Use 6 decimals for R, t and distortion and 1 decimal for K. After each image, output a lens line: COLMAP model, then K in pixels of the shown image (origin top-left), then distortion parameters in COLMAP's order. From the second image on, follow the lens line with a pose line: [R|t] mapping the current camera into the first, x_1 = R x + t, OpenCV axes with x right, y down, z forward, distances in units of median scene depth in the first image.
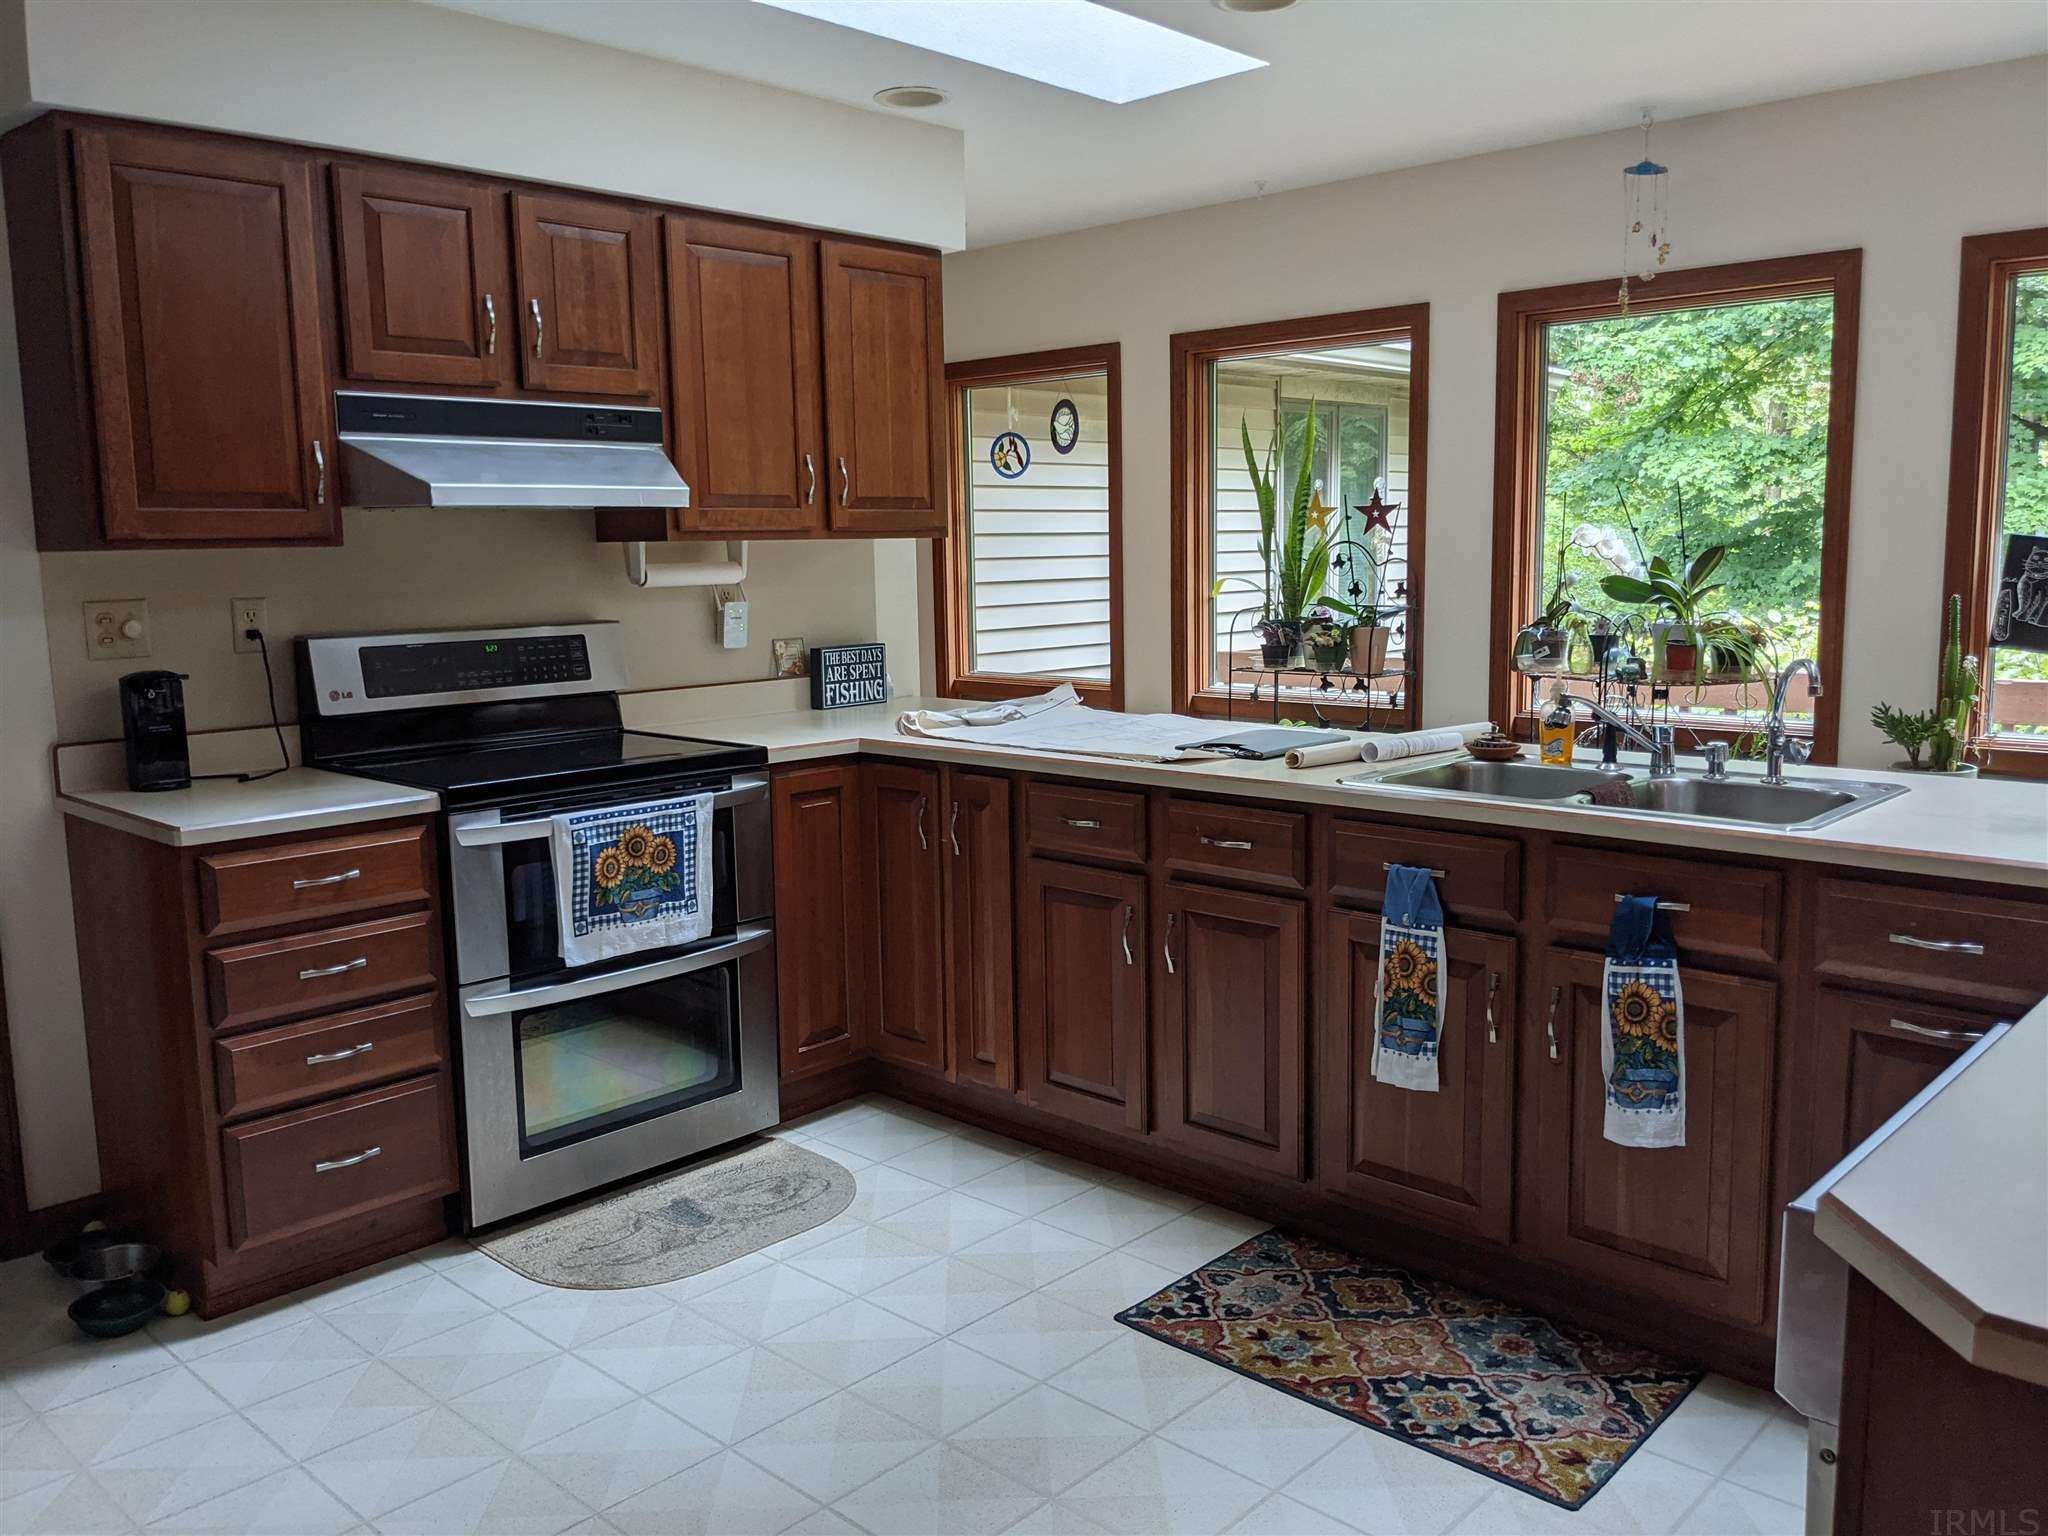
lens RADIAL K [[1623.1, 0, 1024.0], [0, 1623.1, 768.0], [0, 0, 1]] dist [-0.002953, 0.001494]
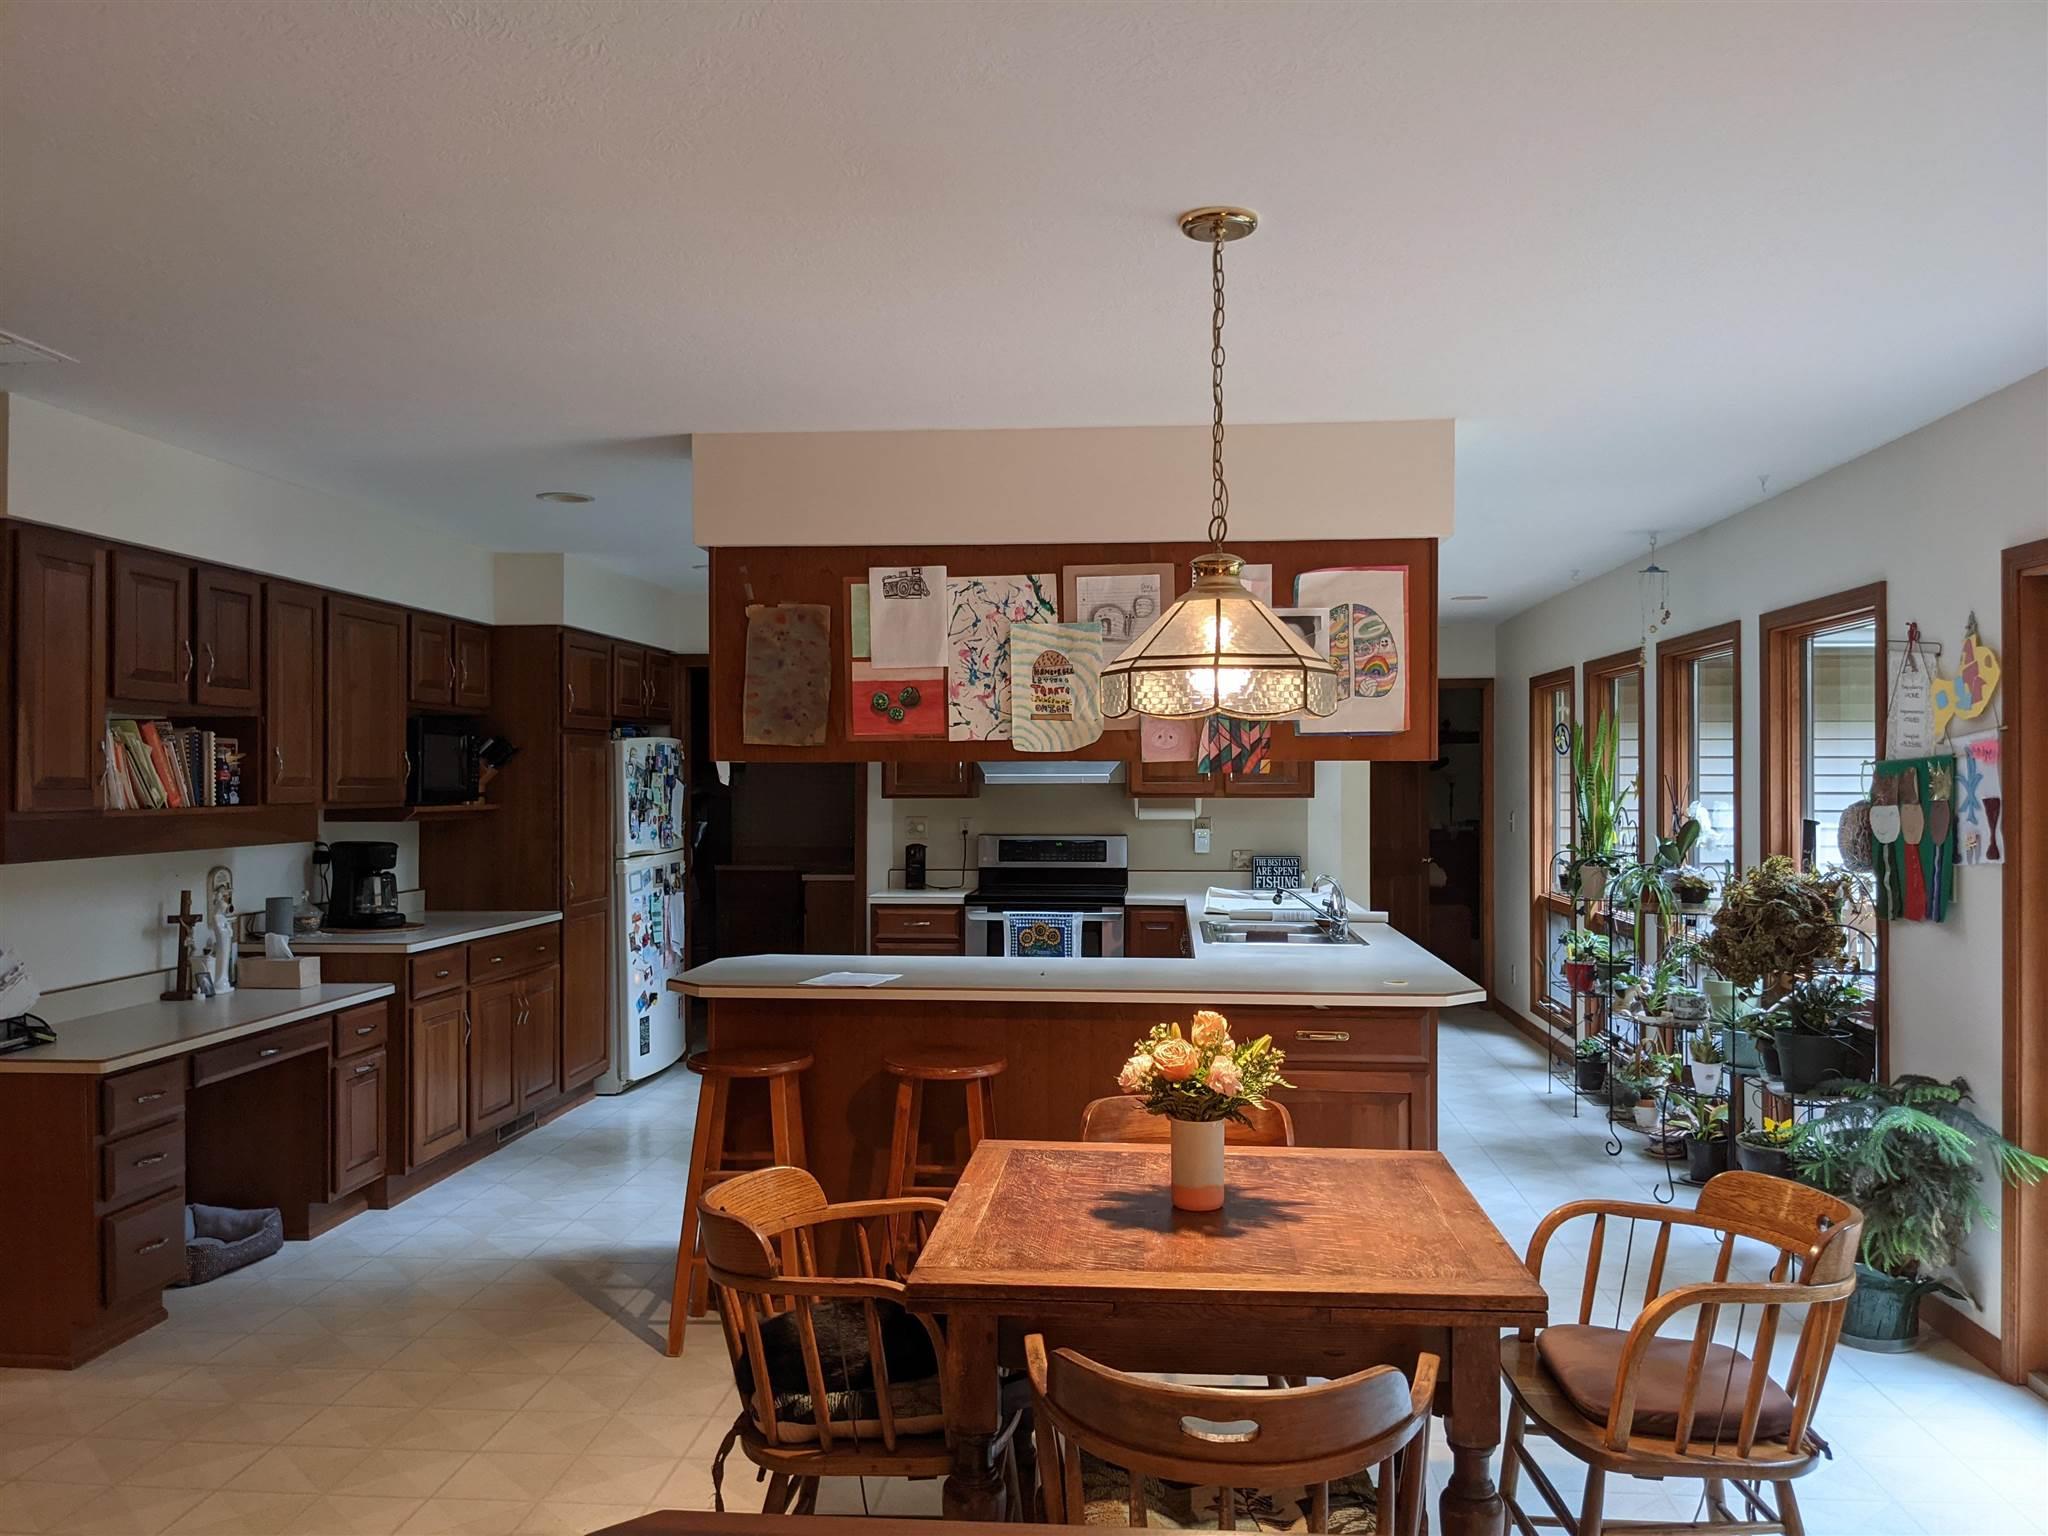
lens RADIAL K [[1623.1, 0, 1024.0], [0, 1623.1, 768.0], [0, 0, 1]] dist [-0.002953, 0.001494]
pose [[0.613549, 0.011078, -0.789579, 1.350135], [-0.118906, 0.989797, -0.078509, 0.003070], [0.780653, 0.142055, 0.608606, -0.391215]]
